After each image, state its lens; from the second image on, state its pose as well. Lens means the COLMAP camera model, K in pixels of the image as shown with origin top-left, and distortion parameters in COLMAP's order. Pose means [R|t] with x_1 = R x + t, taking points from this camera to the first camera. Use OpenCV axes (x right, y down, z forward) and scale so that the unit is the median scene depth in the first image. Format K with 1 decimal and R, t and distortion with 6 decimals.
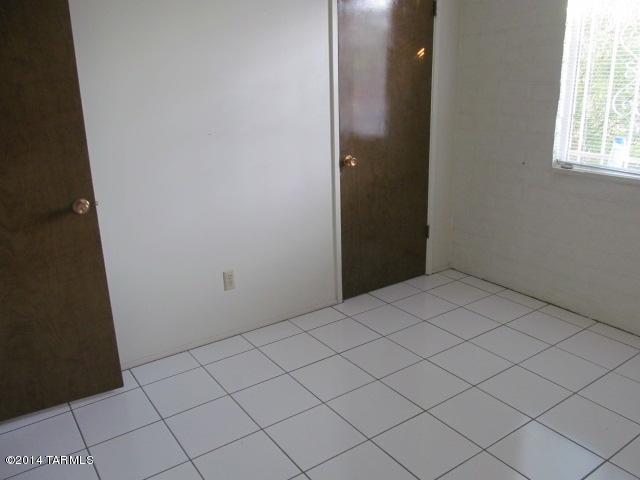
lens RADIAL K [[533.6, 0, 320.0], [0, 533.6, 240.0], [0, 0, 1]] dist [-0.059381, 0.000496]
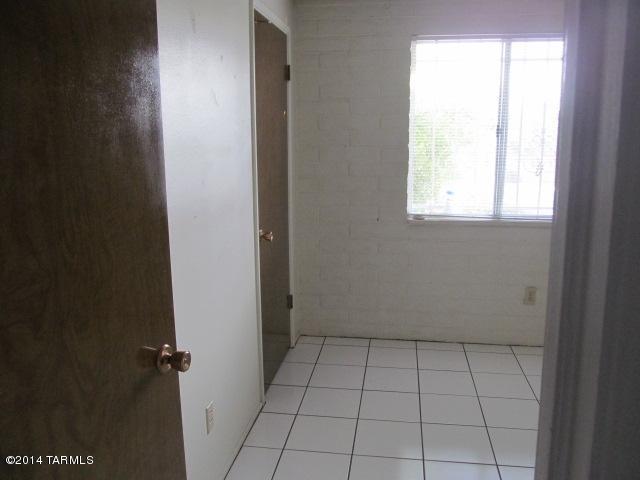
lens RADIAL K [[533.6, 0, 320.0], [0, 533.6, 240.0], [0, 0, 1]] dist [-0.059381, 0.000496]
pose [[0.681352, -0.115583, 0.722773, -0.509745], [0.203351, 0.978472, -0.035223, -0.092753], [-0.703142, 0.170976, 0.690188, 0.348608]]
